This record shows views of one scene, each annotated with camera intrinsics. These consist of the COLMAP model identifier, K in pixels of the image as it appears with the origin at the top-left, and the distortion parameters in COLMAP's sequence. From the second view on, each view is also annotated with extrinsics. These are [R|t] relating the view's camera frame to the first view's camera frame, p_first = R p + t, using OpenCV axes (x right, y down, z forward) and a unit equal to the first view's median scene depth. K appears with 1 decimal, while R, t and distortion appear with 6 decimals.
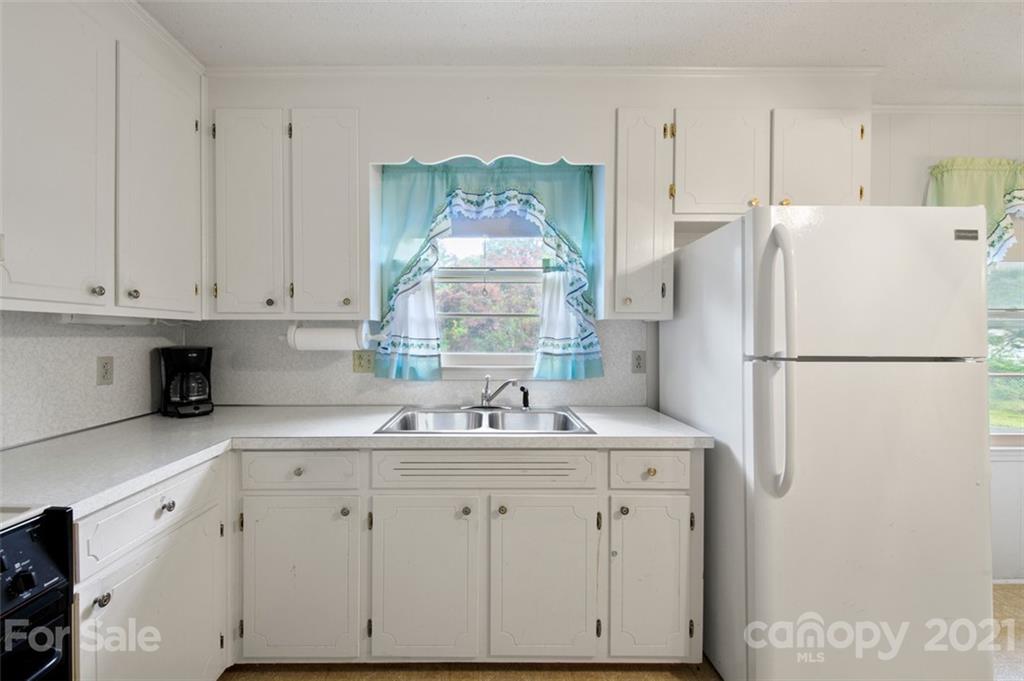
lens RADIAL K [[412.1, 0, 484.8], [0, 412.1, 338.6], [0, 0, 1]] dist [0.001280, -0.000397]
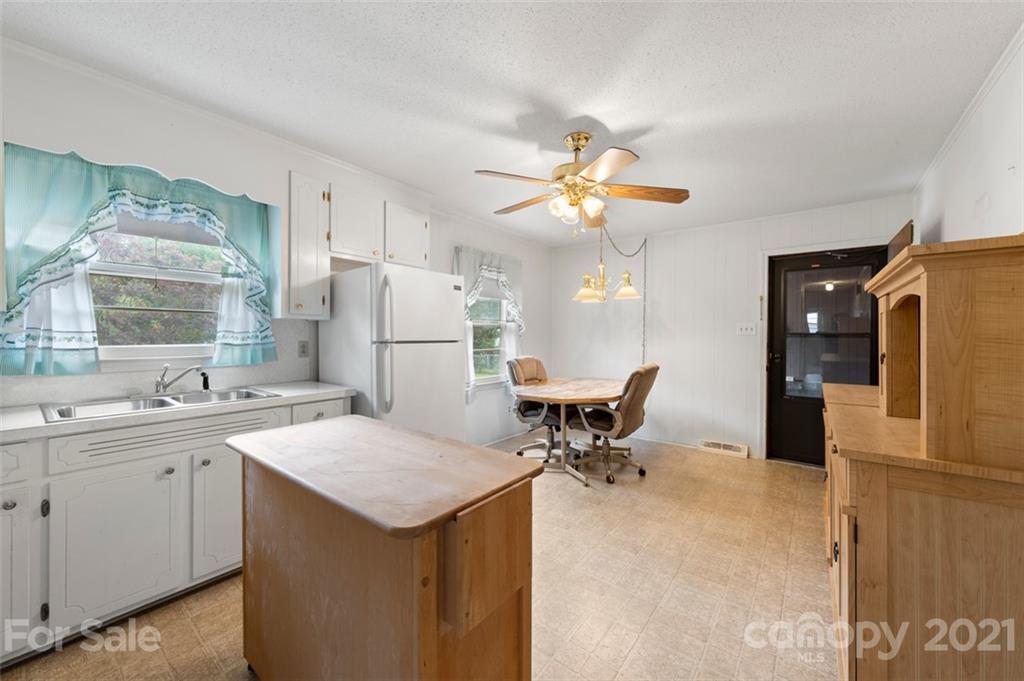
lens RADIAL K [[390.4, 0, 514.8], [0, 390.4, 338.3], [0, 0, 1]] dist [-0.000819, -0.000327]
pose [[0.609170, -0.008003, 0.793000, -0.252297], [-0.000023, 0.999949, 0.010109, 0.006886], [-0.793040, -0.006177, 0.609138, -0.394391]]
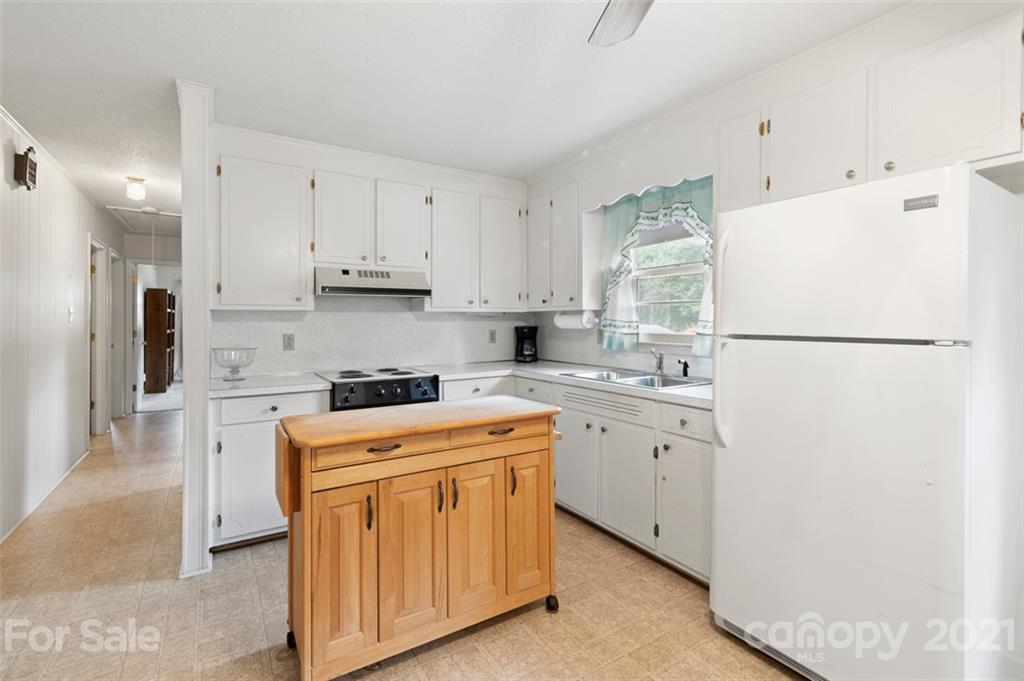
lens RADIAL K [[469.1, 0, 513.0], [0, 469.1, 322.9], [0, 0, 1]] dist [0.000375, -0.000058]
pose [[0.536782, 0.000350, -0.843721, 1.022189], [-0.000496, 1.000000, 0.000099, 0.005434], [0.843721, 0.000365, 0.536782, -0.190718]]
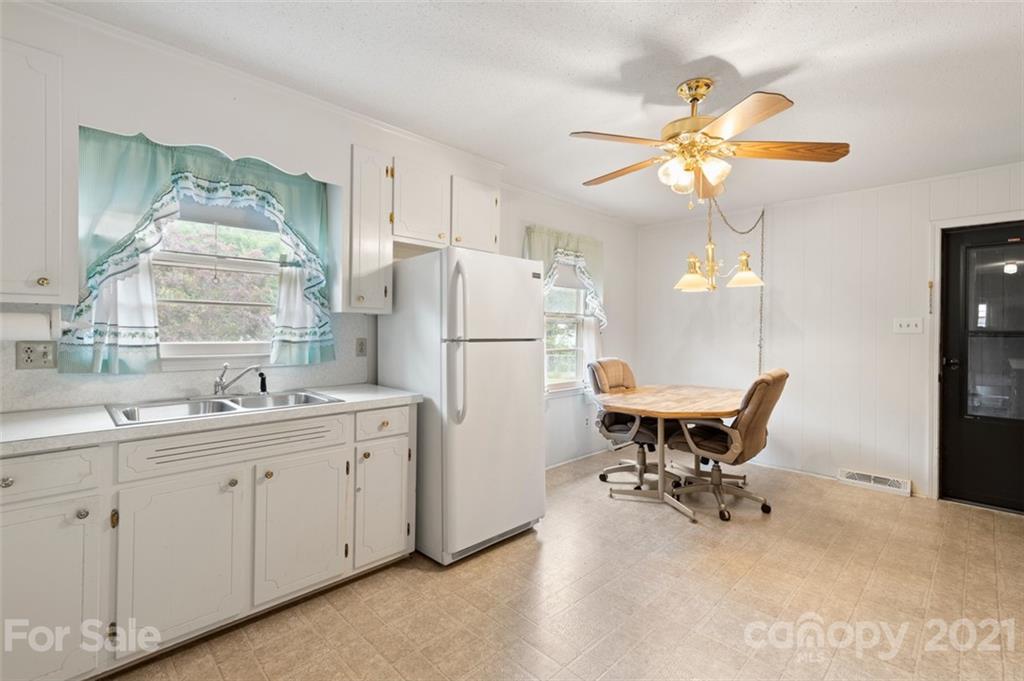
lens RADIAL K [[460.3, 0, 514.2], [0, 460.3, 331.3], [0, 0, 1]] dist [0.002675, -0.000759]
pose [[0.706960, 0.001294, 0.707252, -0.288227], [-0.003995, 0.999990, 0.002164, 0.004380], [-0.707242, -0.004356, 0.706958, -0.302331]]
